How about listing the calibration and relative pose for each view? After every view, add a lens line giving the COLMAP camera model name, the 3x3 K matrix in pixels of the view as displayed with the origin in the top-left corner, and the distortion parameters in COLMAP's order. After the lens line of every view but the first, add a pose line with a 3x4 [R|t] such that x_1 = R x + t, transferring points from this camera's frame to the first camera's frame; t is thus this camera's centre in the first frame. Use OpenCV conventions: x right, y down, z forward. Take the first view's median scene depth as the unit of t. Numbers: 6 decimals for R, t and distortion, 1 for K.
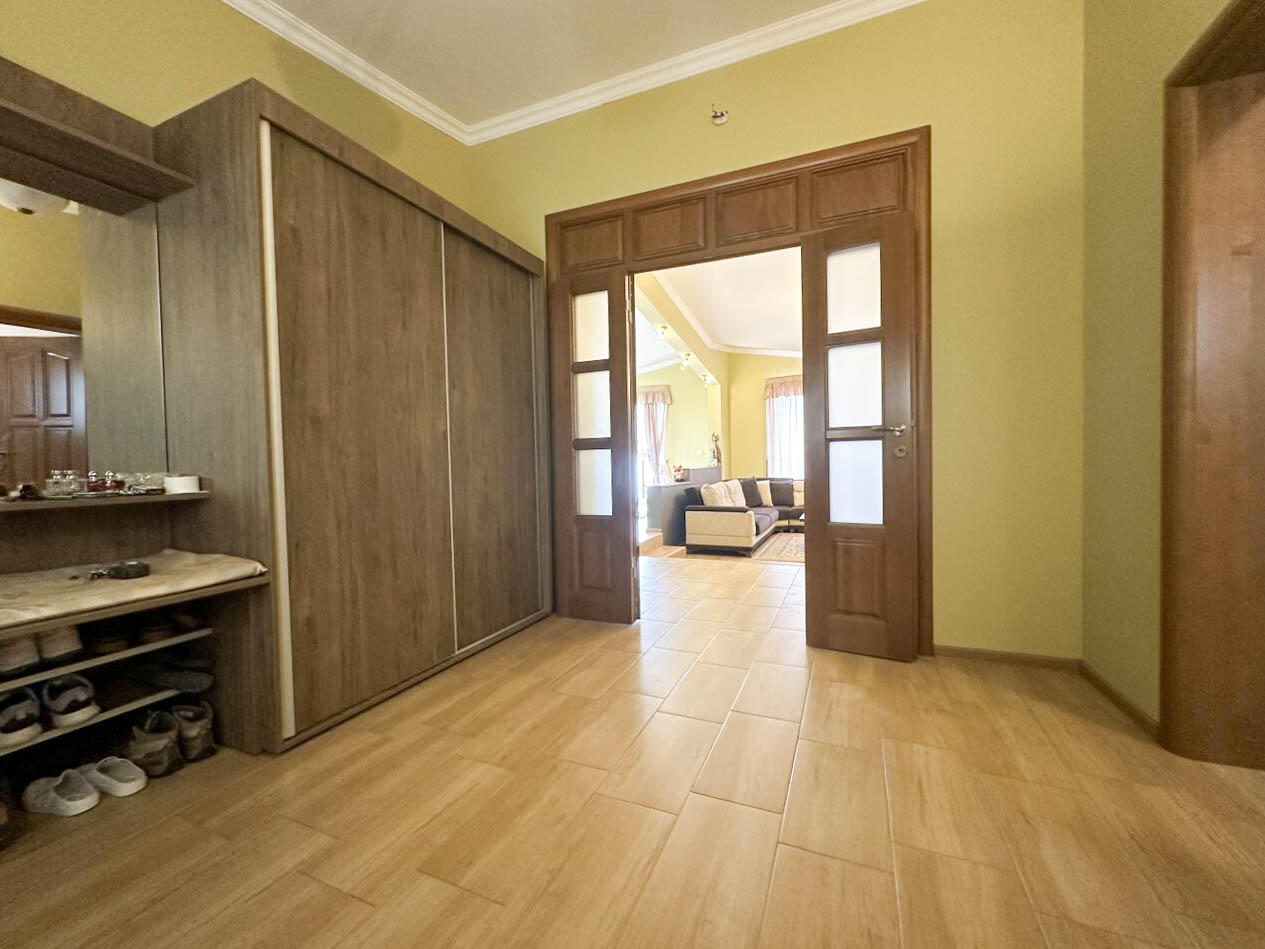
lens RADIAL K [[504.1, 0, 631.4], [0, 504.1, 473.1], [0, 0, 1]] dist [-0.002907, 0.000708]
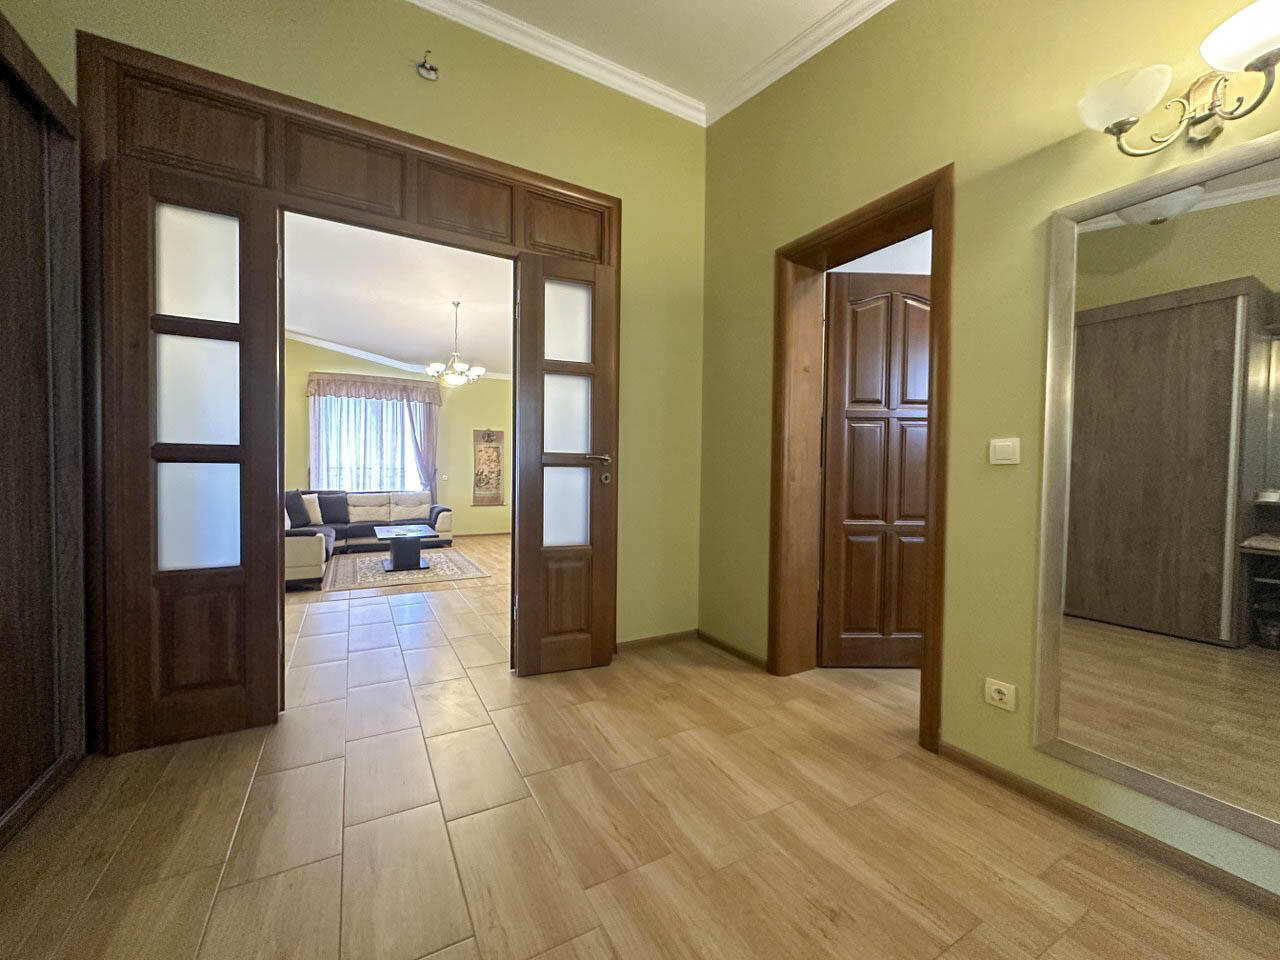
lens RADIAL K [[510.1, 0, 632.4], [0, 510.1, 478.8], [0, 0, 1]] dist [-0.002907, 0.000708]
pose [[0.612320, 0.009540, 0.790553, -0.300971], [-0.006348, 0.999954, -0.007151, -0.031388], [-0.790585, -0.000640, 0.612352, 0.237911]]
